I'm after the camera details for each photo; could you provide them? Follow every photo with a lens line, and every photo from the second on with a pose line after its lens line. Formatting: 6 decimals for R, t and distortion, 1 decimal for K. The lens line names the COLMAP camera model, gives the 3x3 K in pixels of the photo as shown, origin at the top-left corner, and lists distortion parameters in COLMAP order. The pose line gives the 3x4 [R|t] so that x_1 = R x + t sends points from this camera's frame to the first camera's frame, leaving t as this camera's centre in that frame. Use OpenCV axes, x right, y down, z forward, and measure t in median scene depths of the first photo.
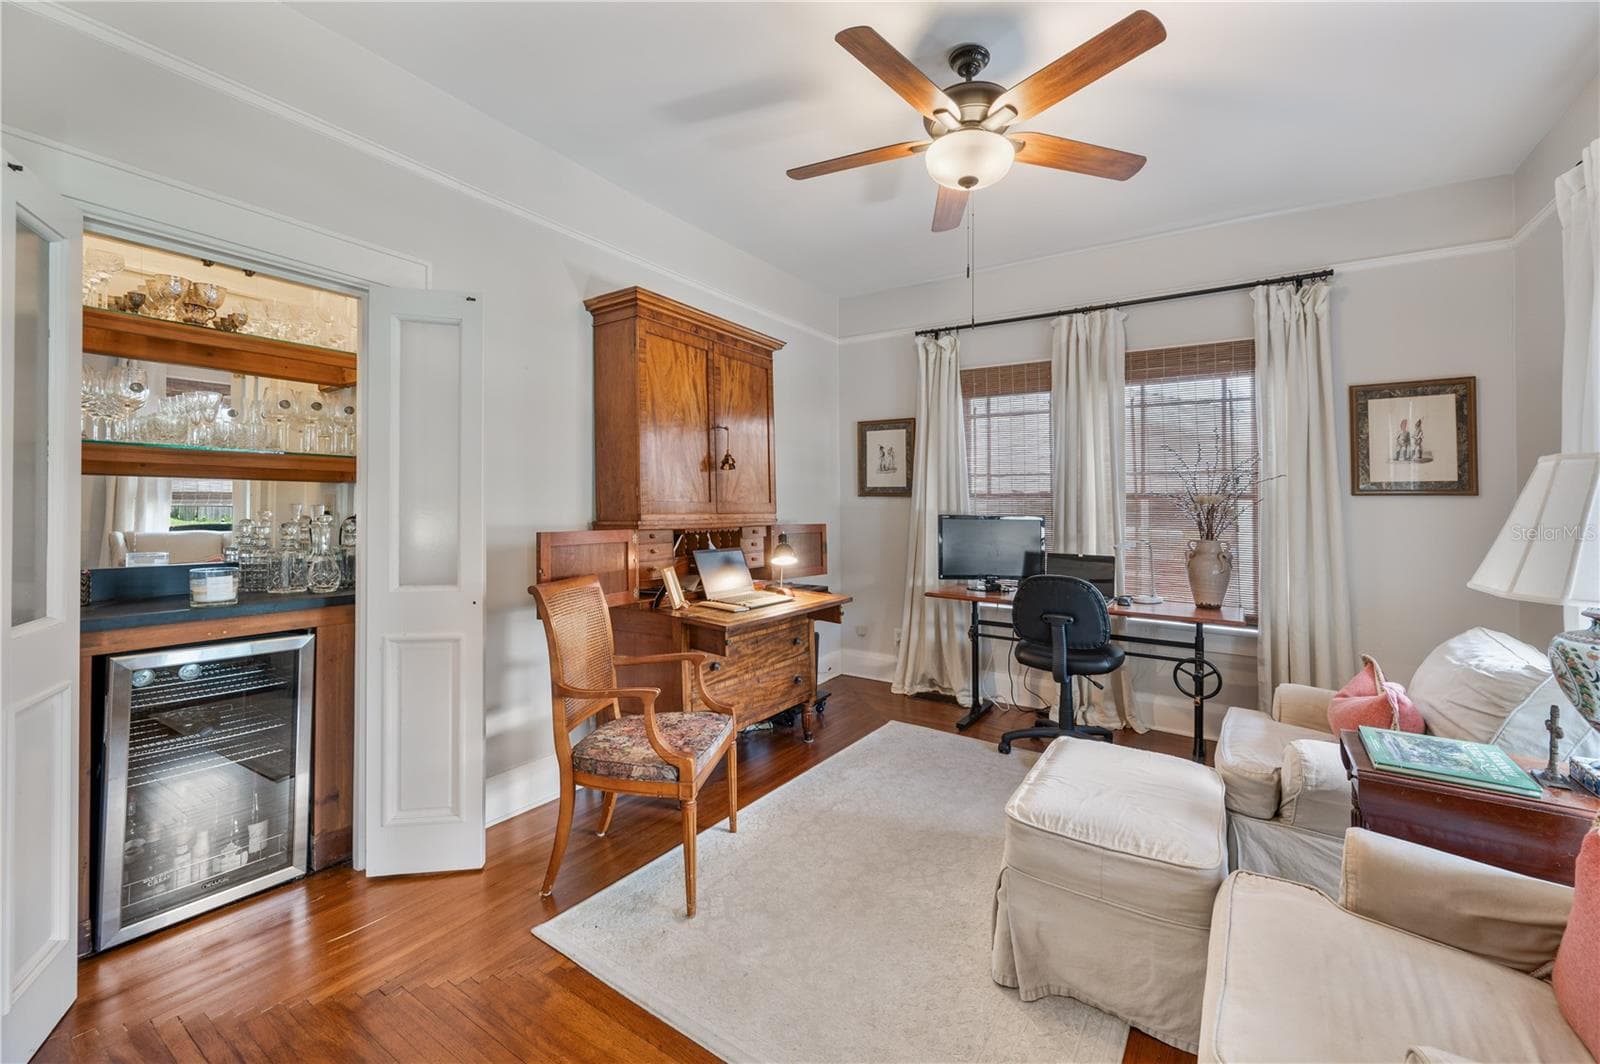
lens RADIAL K [[647.7, 0, 805.5], [0, 647.7, 491.2], [0, 0, 1]] dist [0.001922, -0.001643]
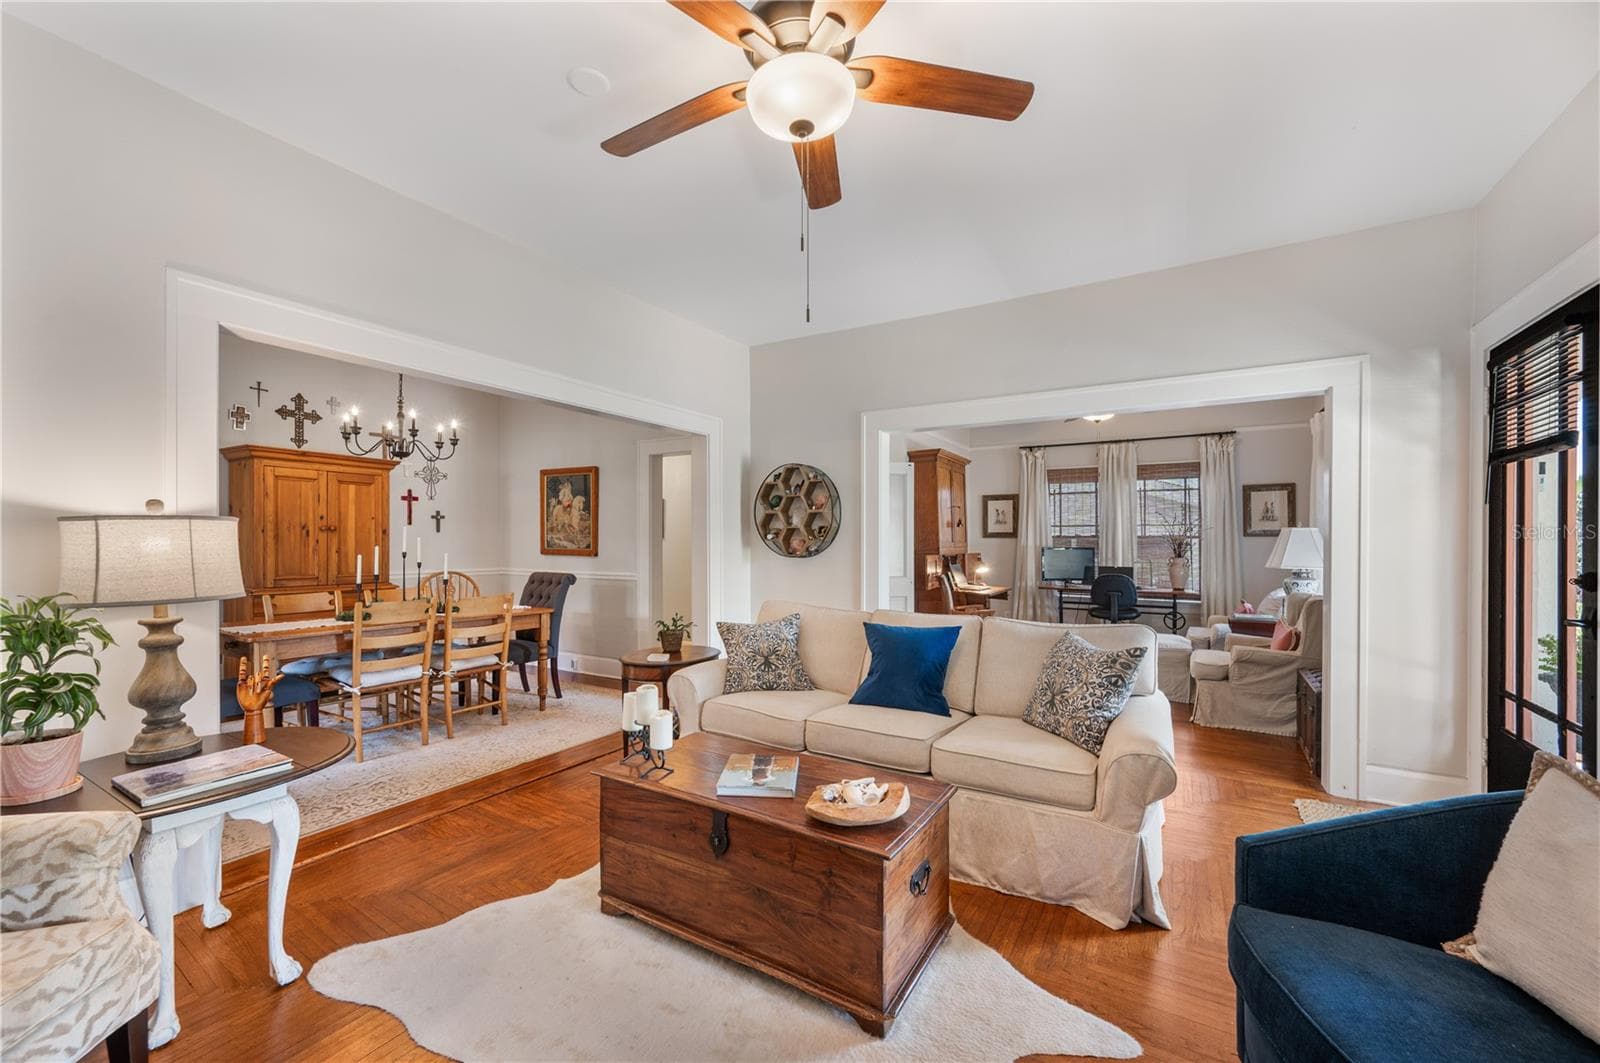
lens RADIAL K [[647.7, 0, 798.4], [0, 647.7, 539.2], [0, 0, 1]] dist [0.001922, -0.001643]
pose [[0.998559, -0.010161, 0.052694, -0.654265], [0.009221, 0.999794, 0.018062, -0.031315], [-0.052867, -0.017550, 0.998447, -0.937036]]
